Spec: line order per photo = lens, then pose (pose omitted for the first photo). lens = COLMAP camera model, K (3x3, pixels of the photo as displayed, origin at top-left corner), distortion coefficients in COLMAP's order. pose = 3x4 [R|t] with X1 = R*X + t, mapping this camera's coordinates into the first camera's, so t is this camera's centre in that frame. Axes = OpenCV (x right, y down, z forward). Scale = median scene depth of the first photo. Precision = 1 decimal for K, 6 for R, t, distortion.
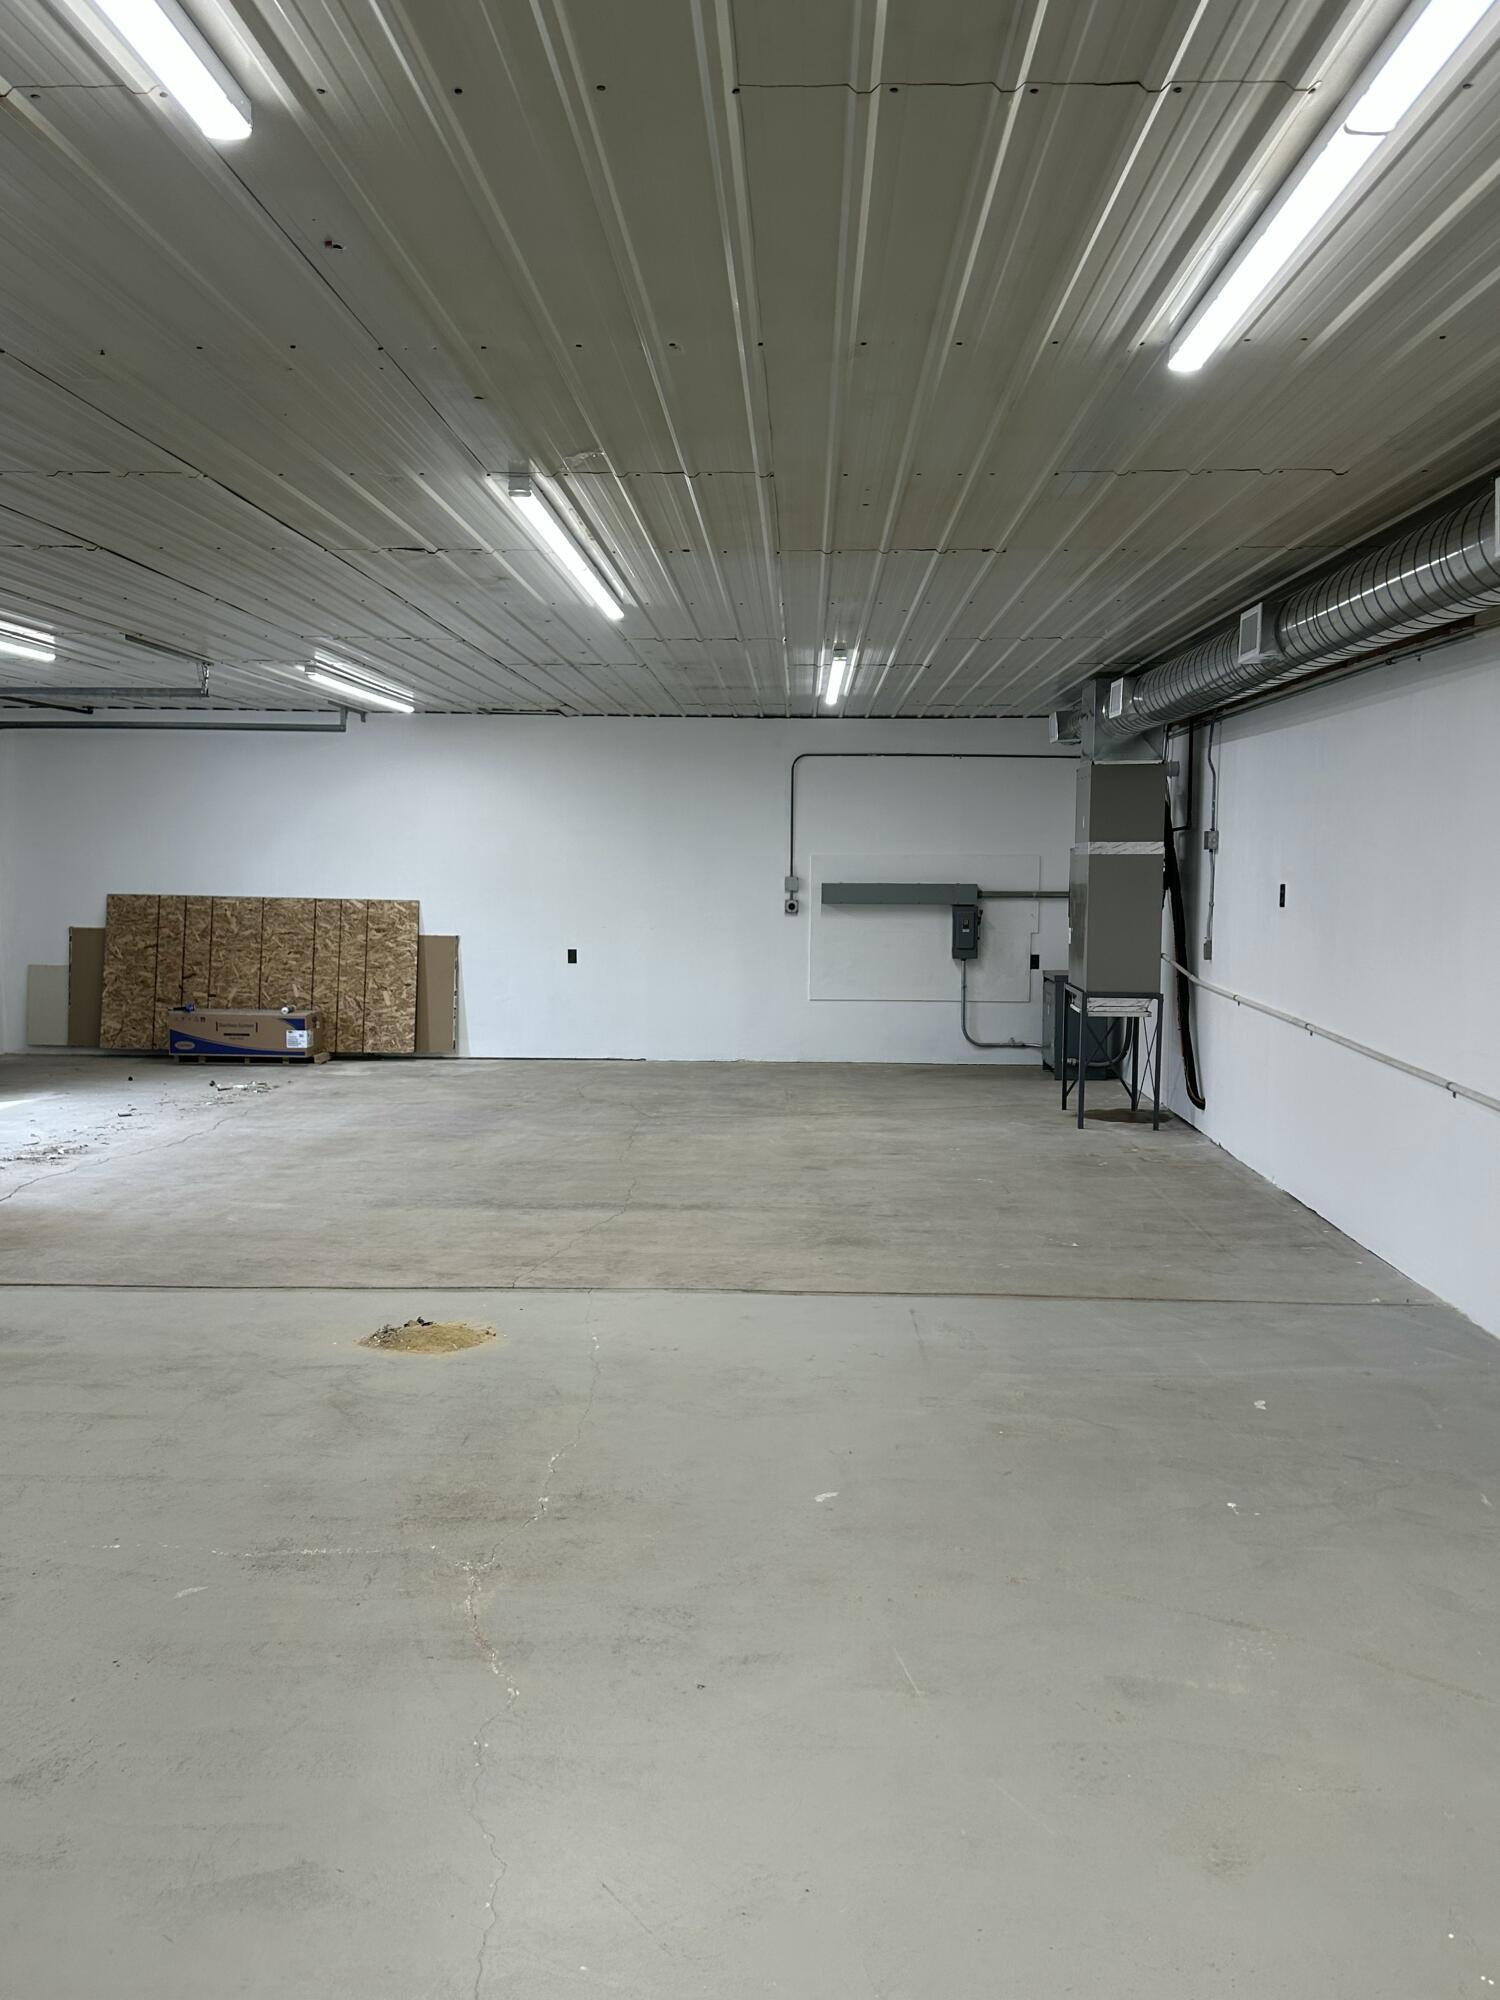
lens RADIAL K [[1703.0, 0, 754.0], [0, 1703.0, 999.1], [0, 0, 1]] dist [-0.003582, -0.008226]
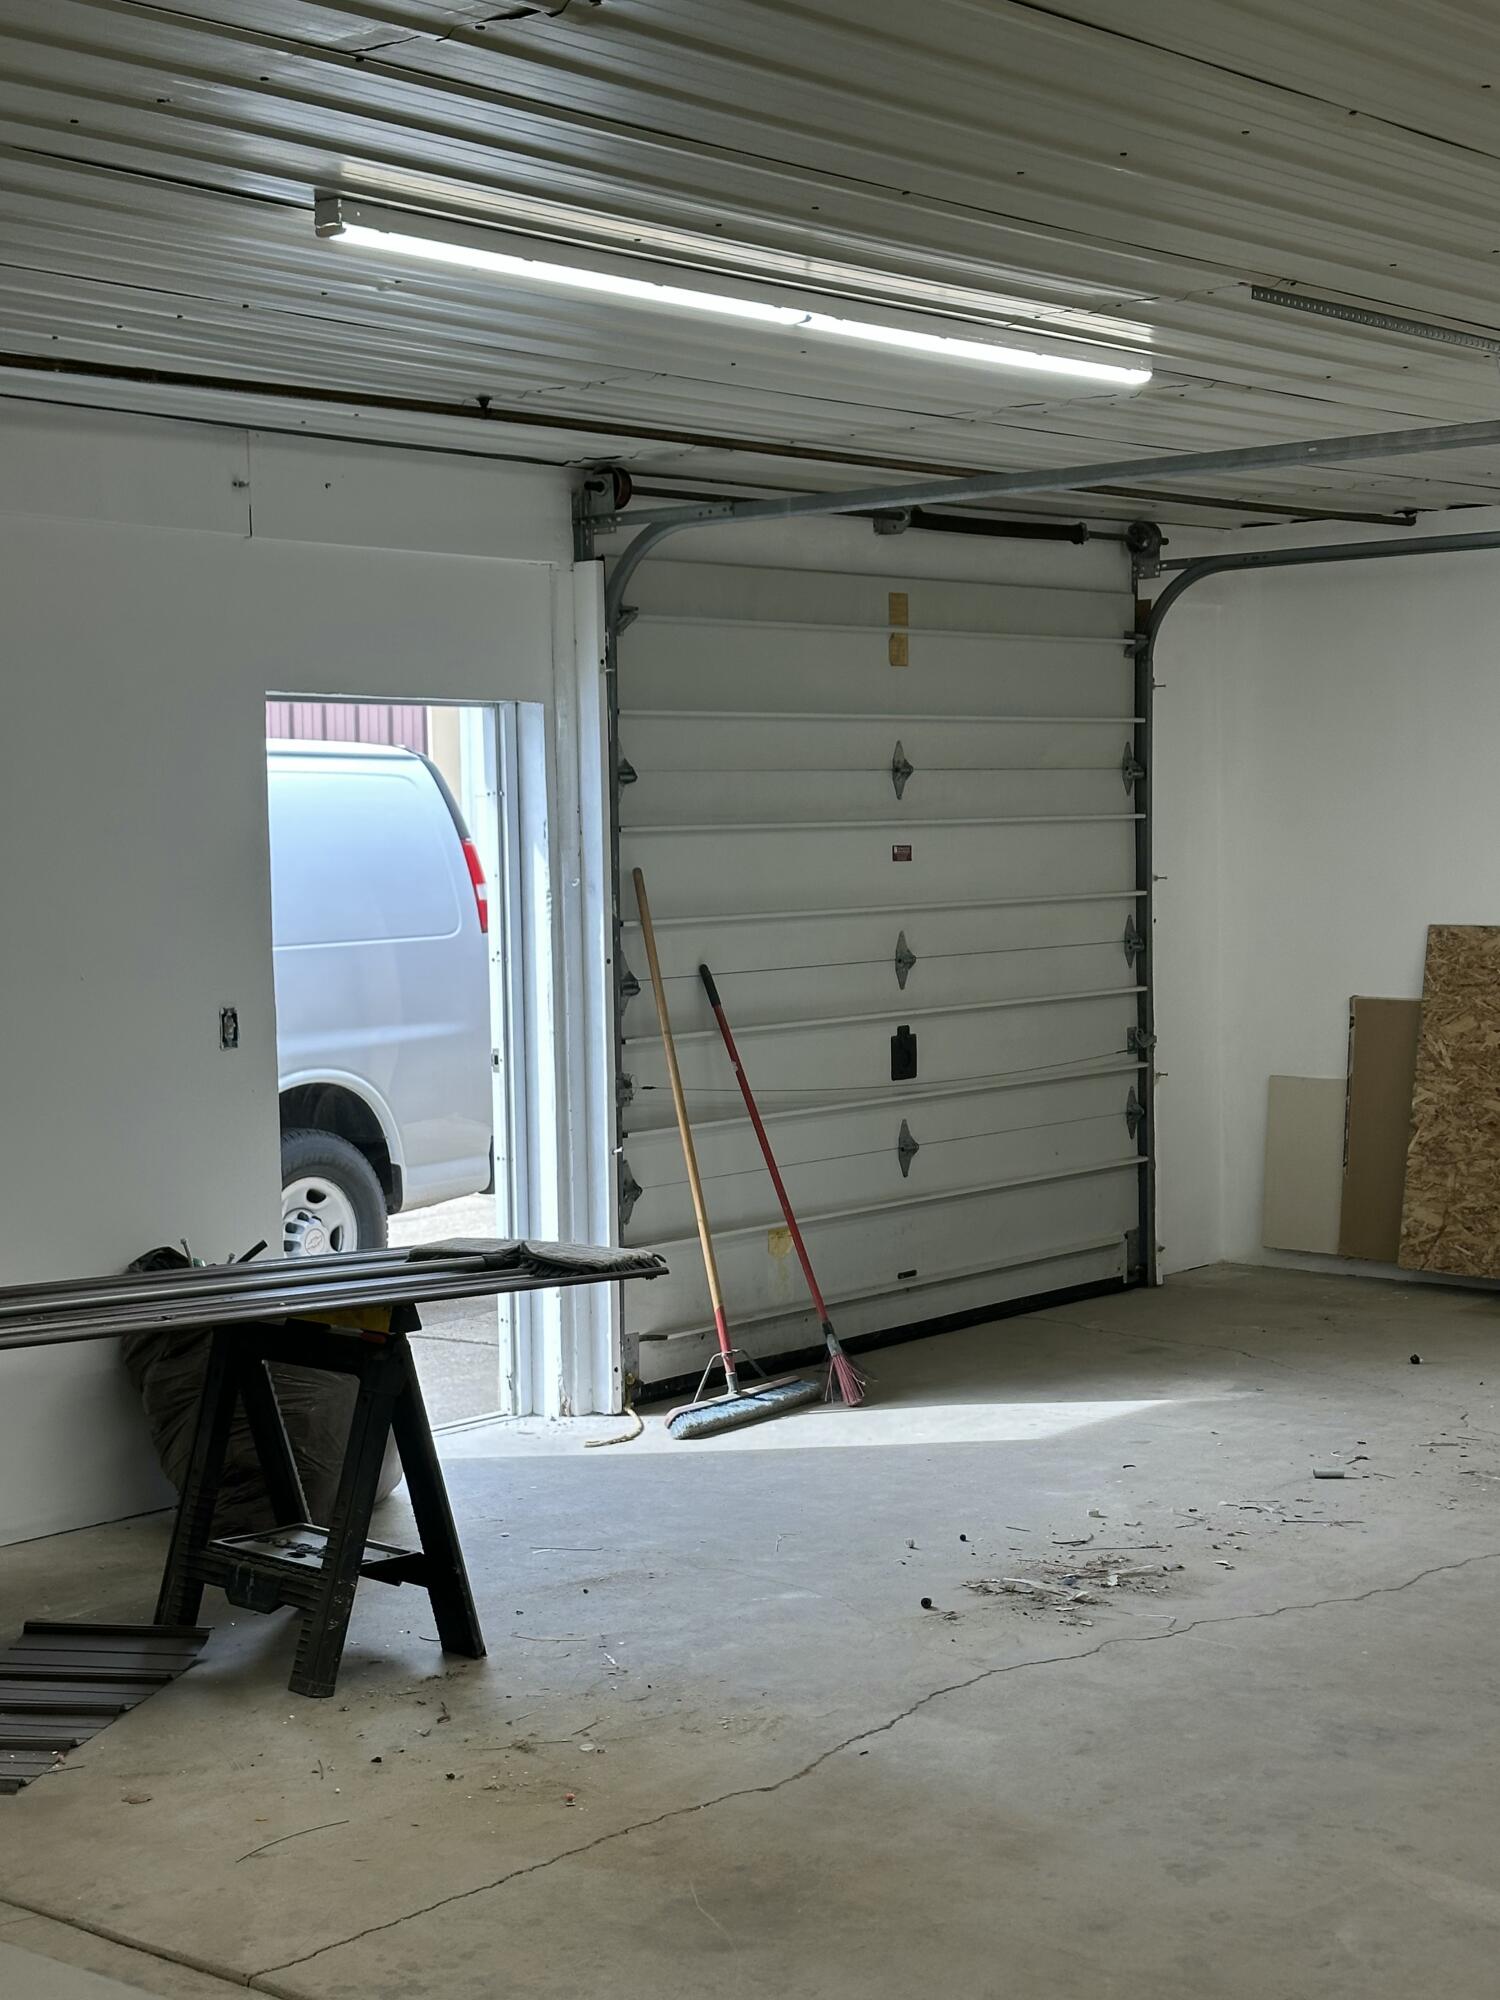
lens RADIAL K [[3140.9, 0, 753.2], [0, 3140.9, 1020.0], [0, 0, 1]] dist [0.170318, 0.000000]
pose [[0.789313, 0.019138, -0.613692, -0.007603], [-0.030283, 0.999511, -0.007779, -0.024853], [0.613243, 0.024725, 0.789507, 0.234952]]
